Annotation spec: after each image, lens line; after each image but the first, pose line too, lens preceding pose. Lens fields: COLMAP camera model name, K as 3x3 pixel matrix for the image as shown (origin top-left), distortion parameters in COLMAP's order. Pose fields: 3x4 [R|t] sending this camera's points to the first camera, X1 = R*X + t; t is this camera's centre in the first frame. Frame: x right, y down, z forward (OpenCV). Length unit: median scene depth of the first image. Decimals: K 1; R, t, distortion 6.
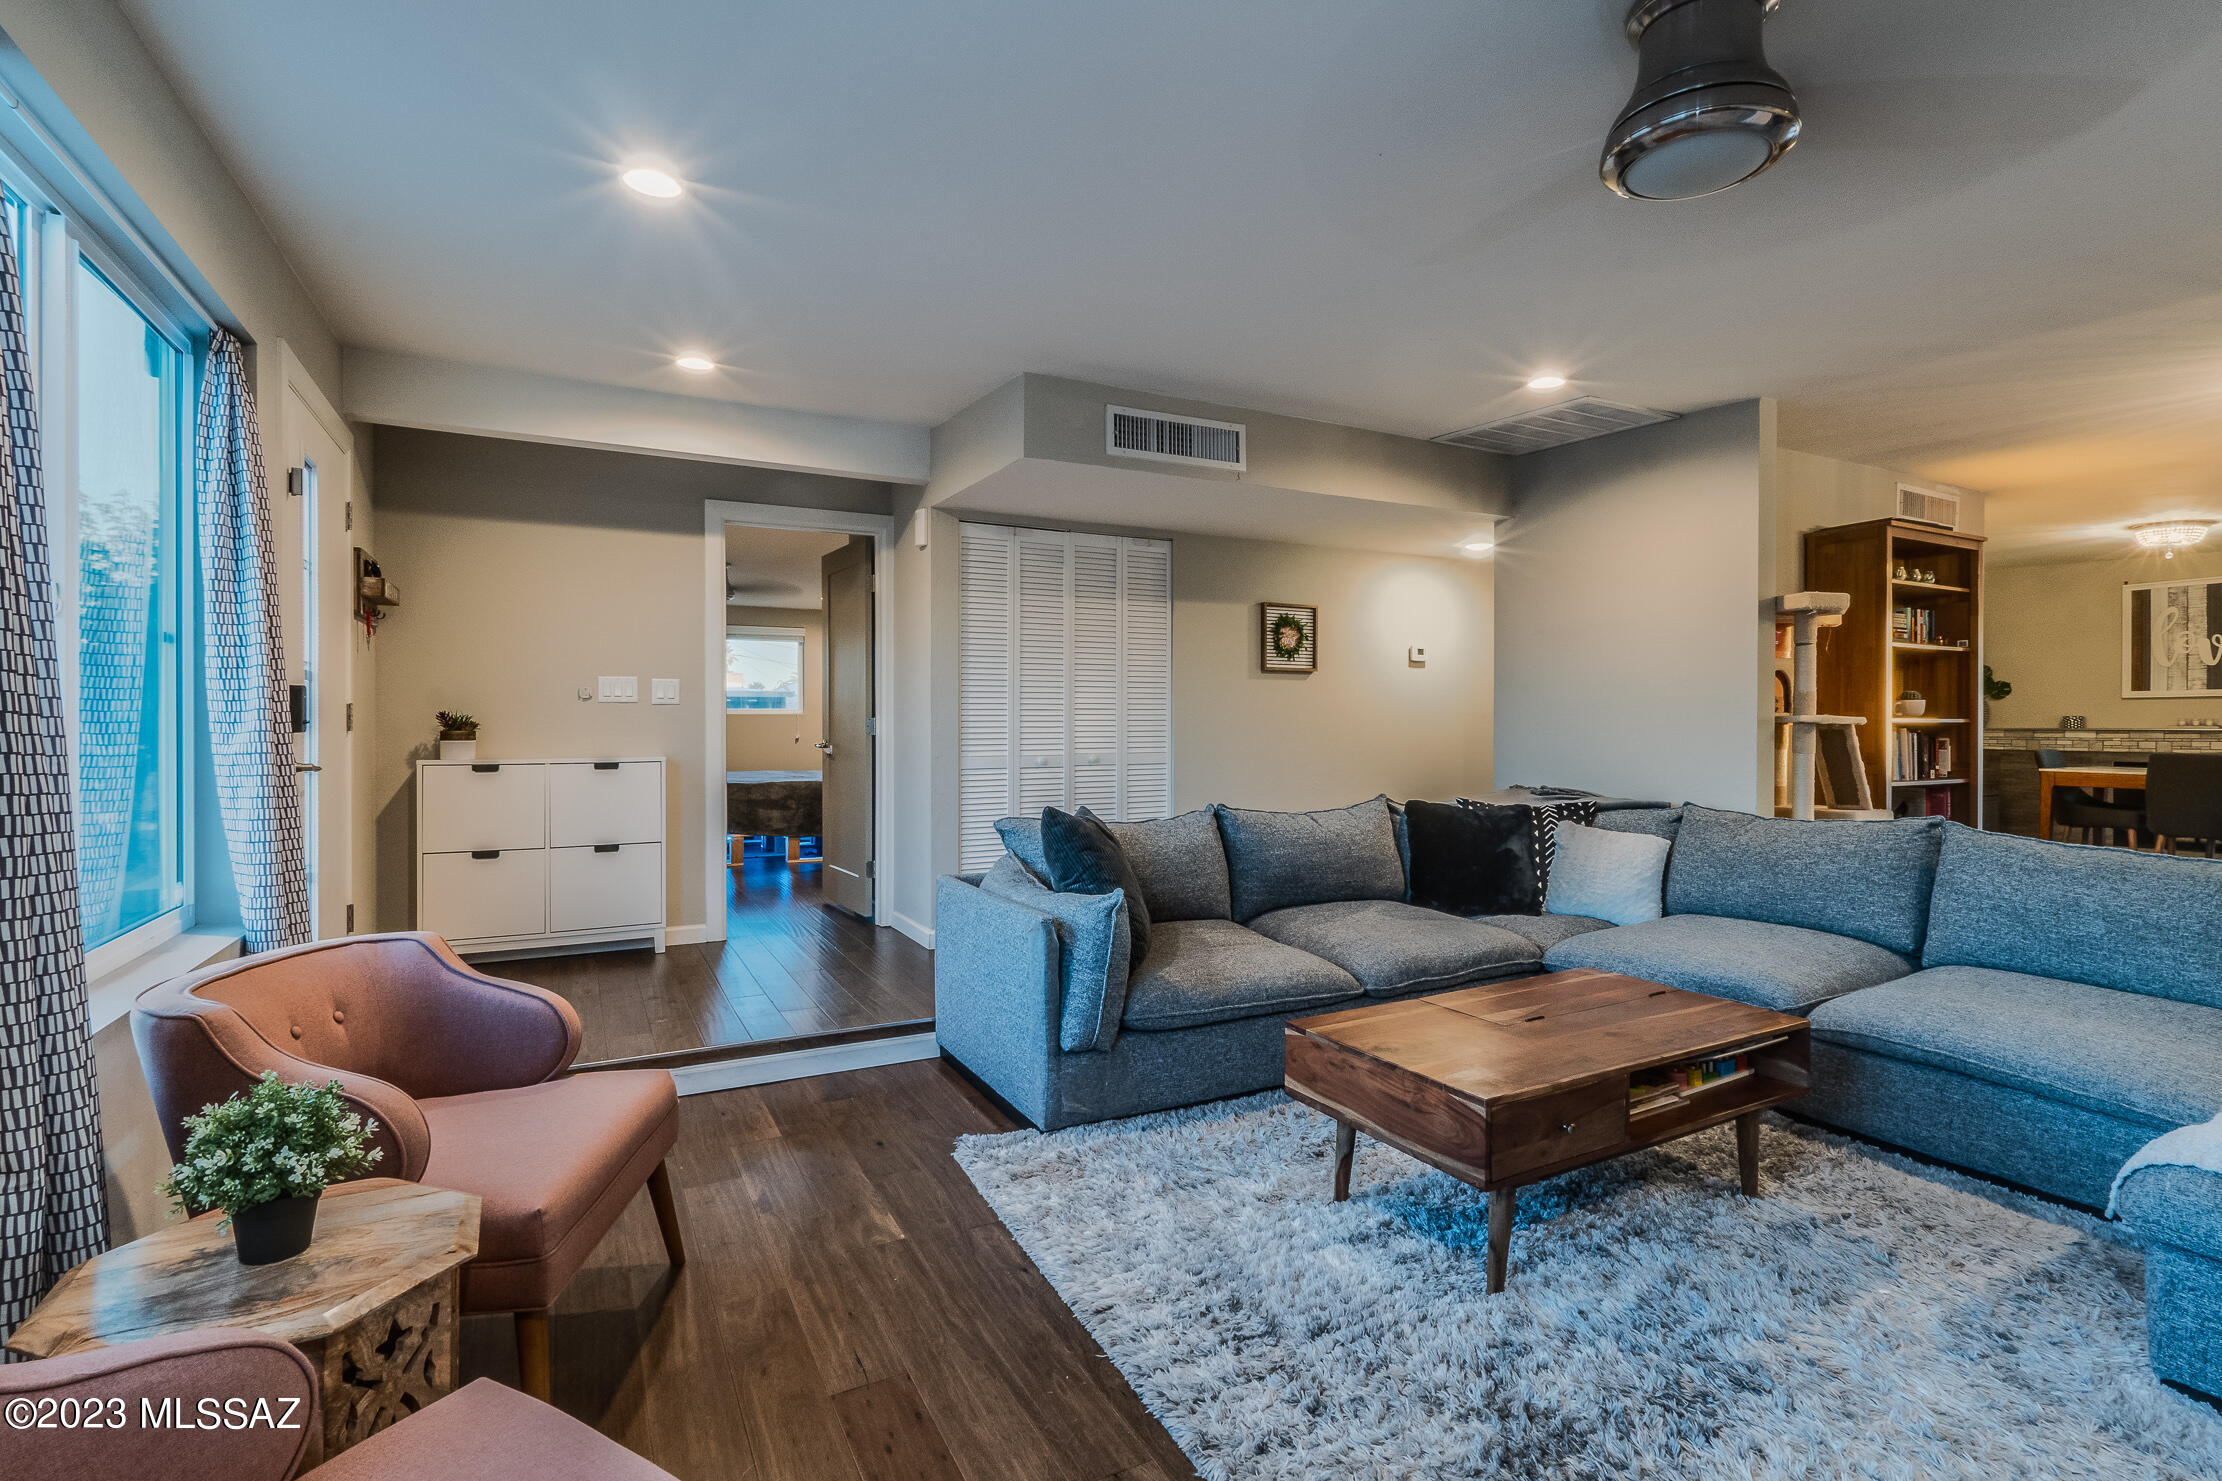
lens RADIAL K [[1024.7, 0, 1098.5], [0, 1024.7, 741.1], [0, 0, 1]] dist [-0.007169, 0.000181]
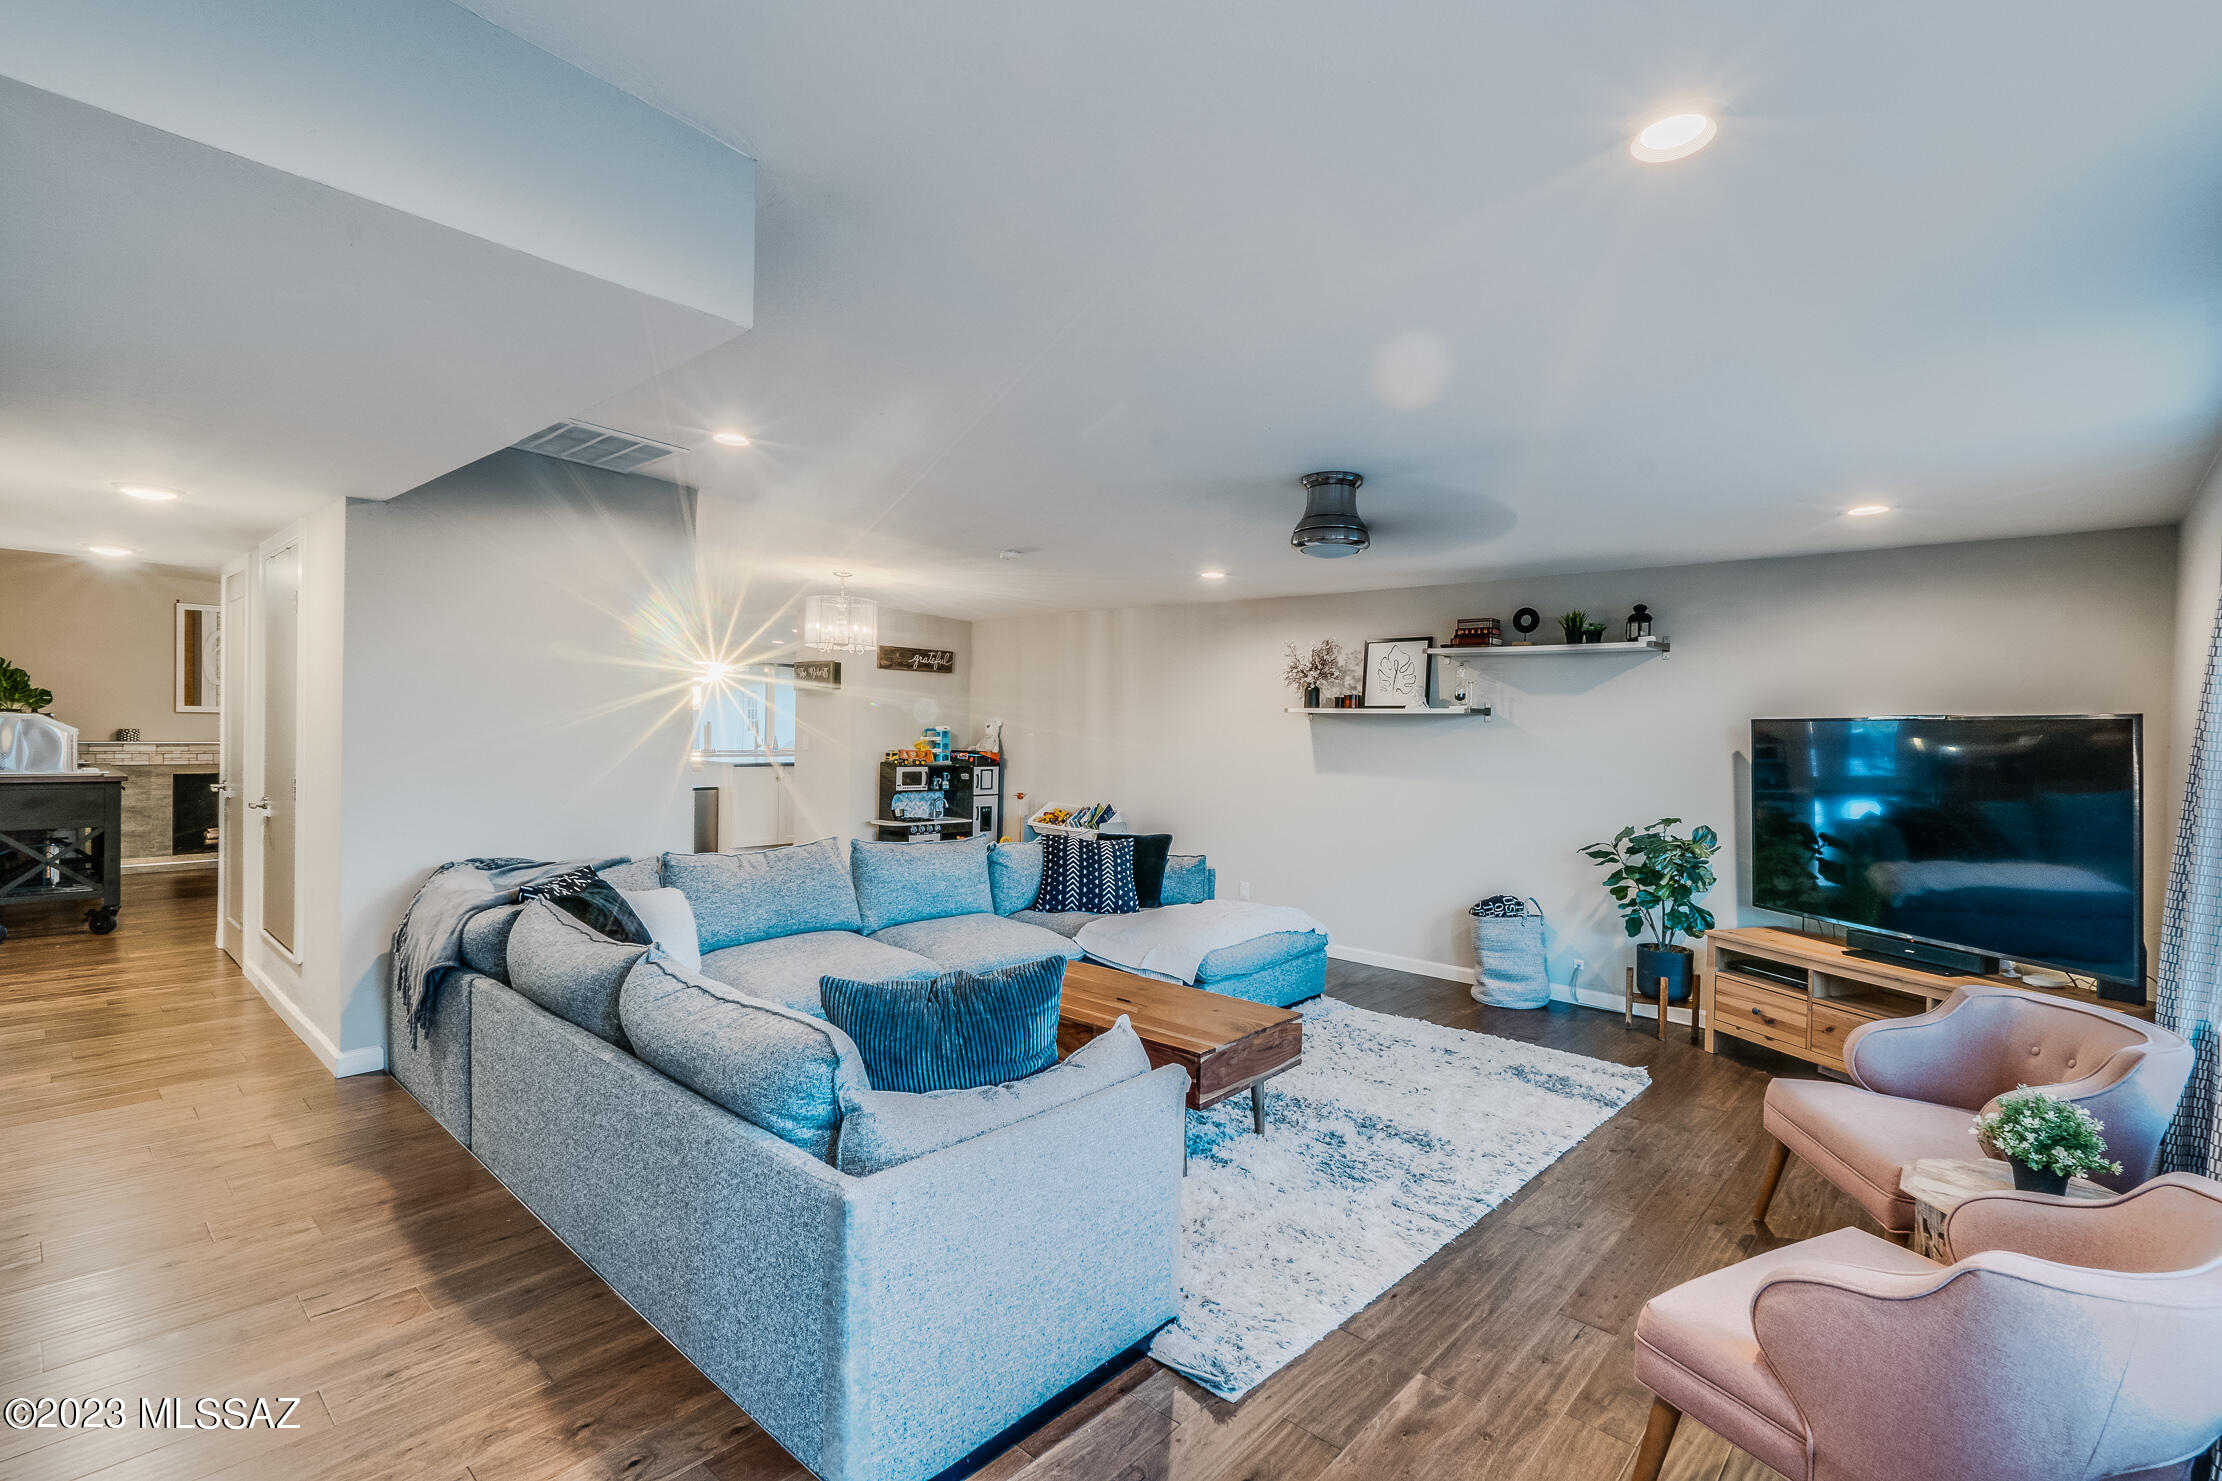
lens RADIAL K [[1024.7, 0, 1098.5], [0, 1024.7, 741.1], [0, 0, 1]] dist [-0.007169, 0.000181]
pose [[-0.348287, -0.018576, 0.937204, -0.418371], [-0.006780, 0.999827, 0.017298, -0.053348], [-0.937364, -0.000330, -0.348353, 0.696341]]
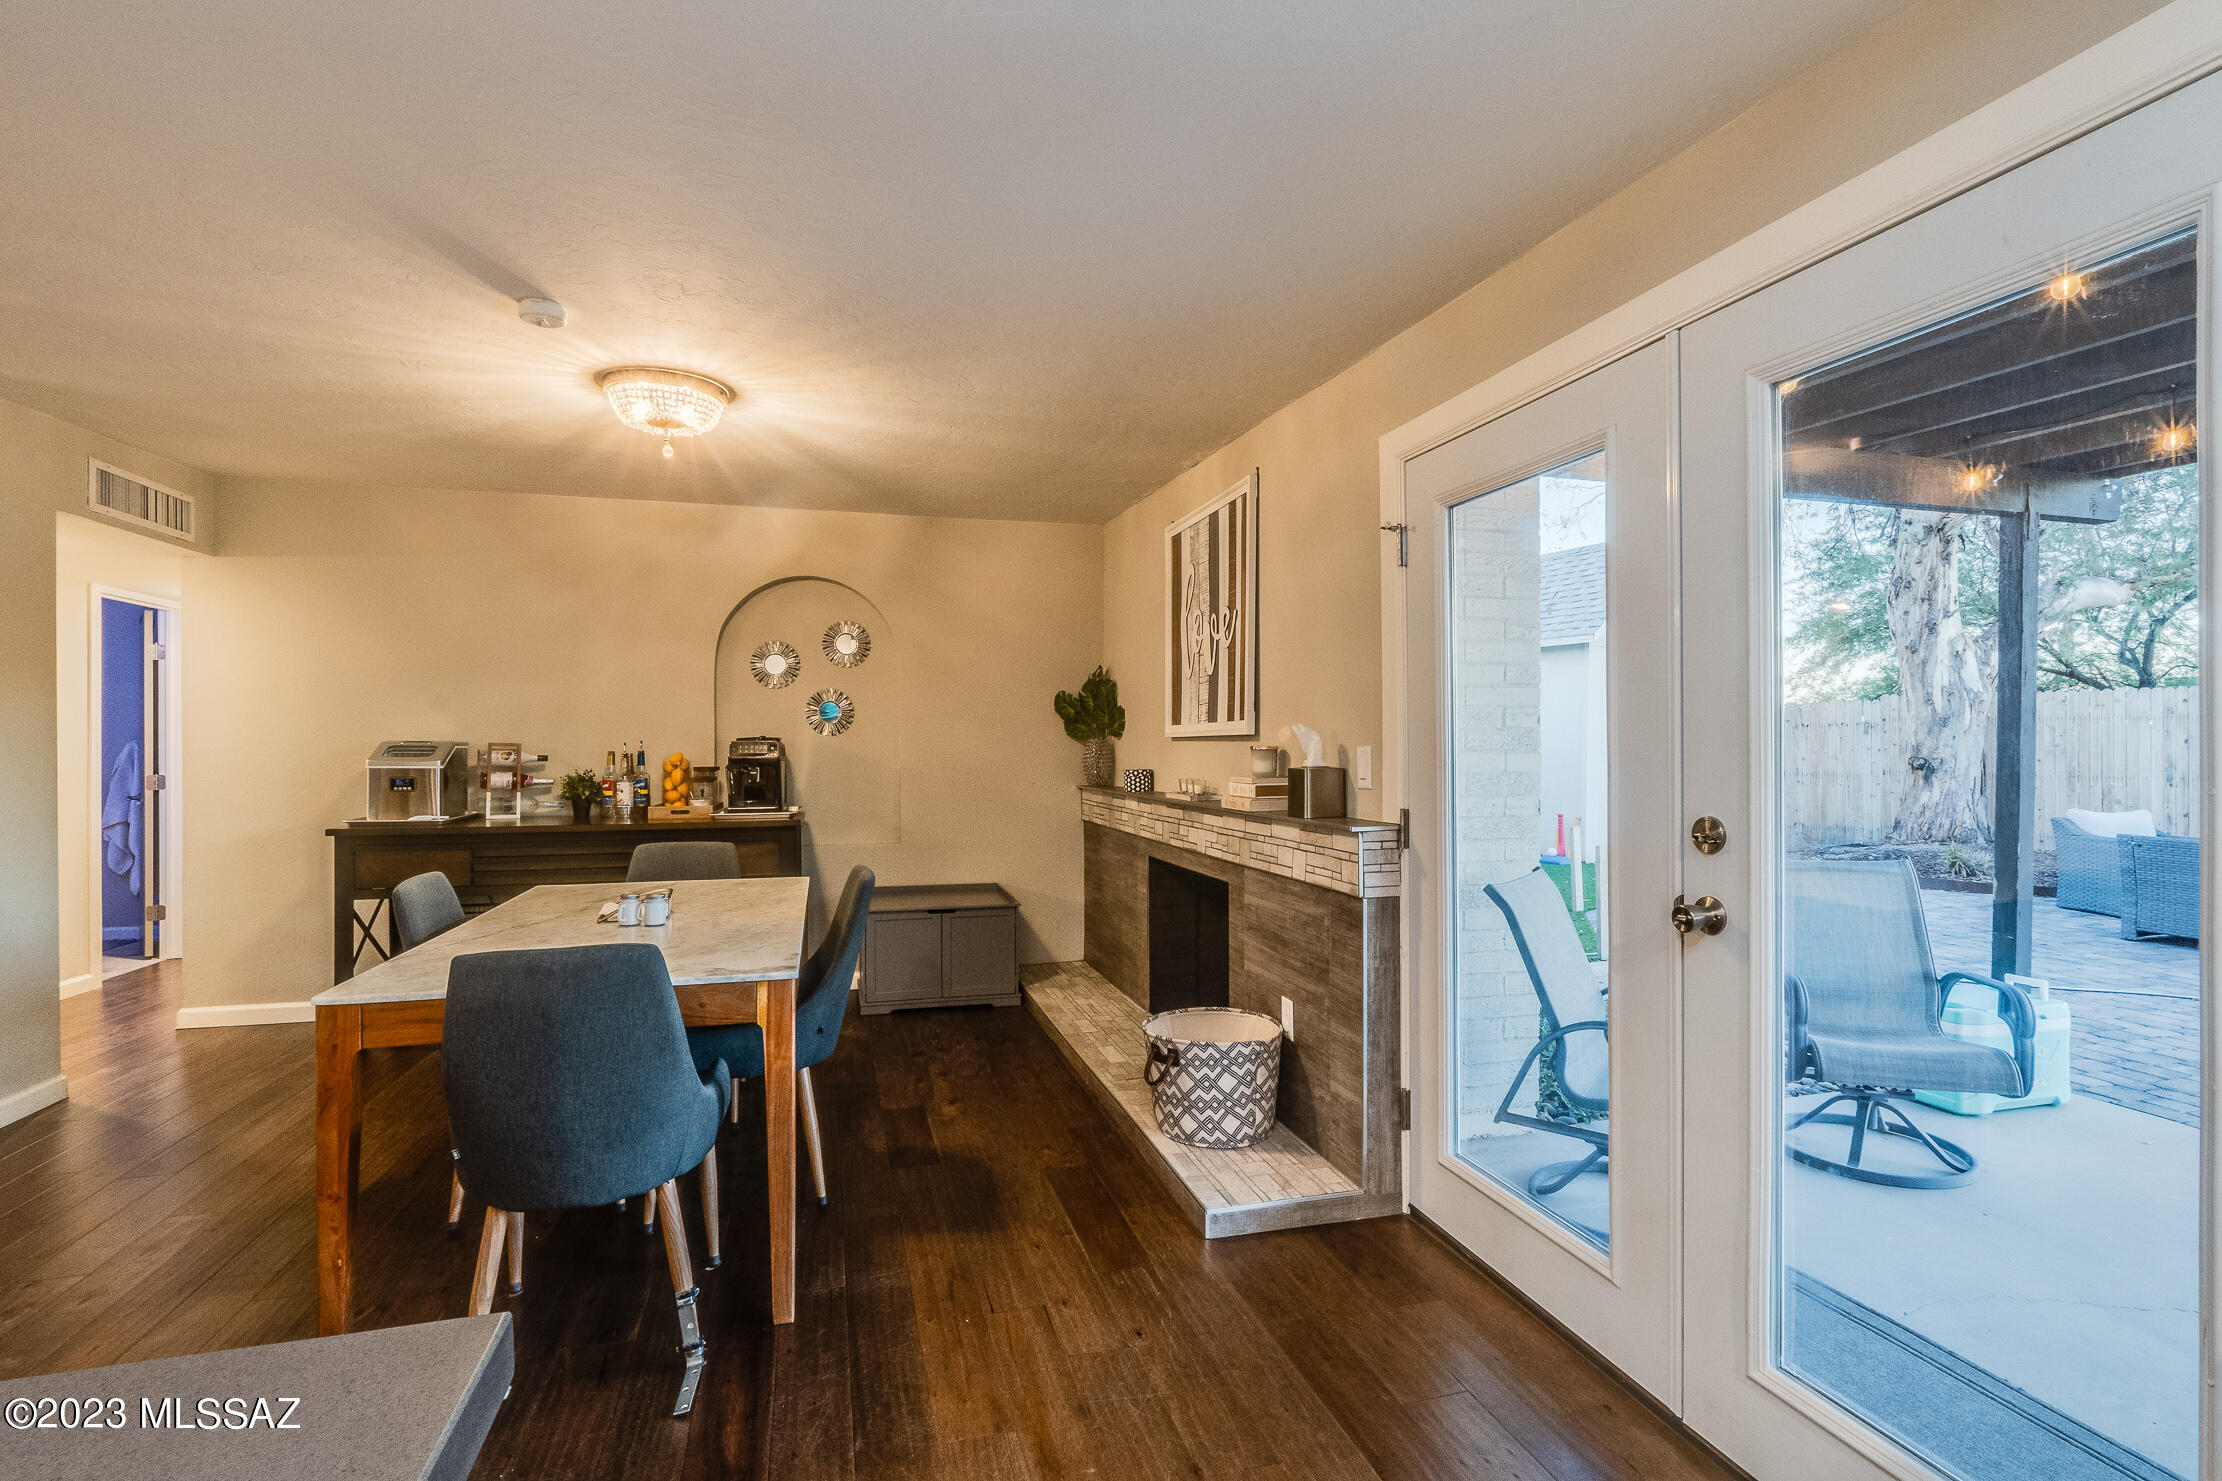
lens RADIAL K [[1024.7, 0, 1098.5], [0, 1024.7, 741.1], [0, 0, 1]] dist [-0.007169, 0.000181]
pose [[0.976493, -0.003757, -0.215517, 1.569453], [-0.000623, 0.999795, -0.020252, -0.042633], [0.215548, 0.019910, 0.976290, 0.670292]]
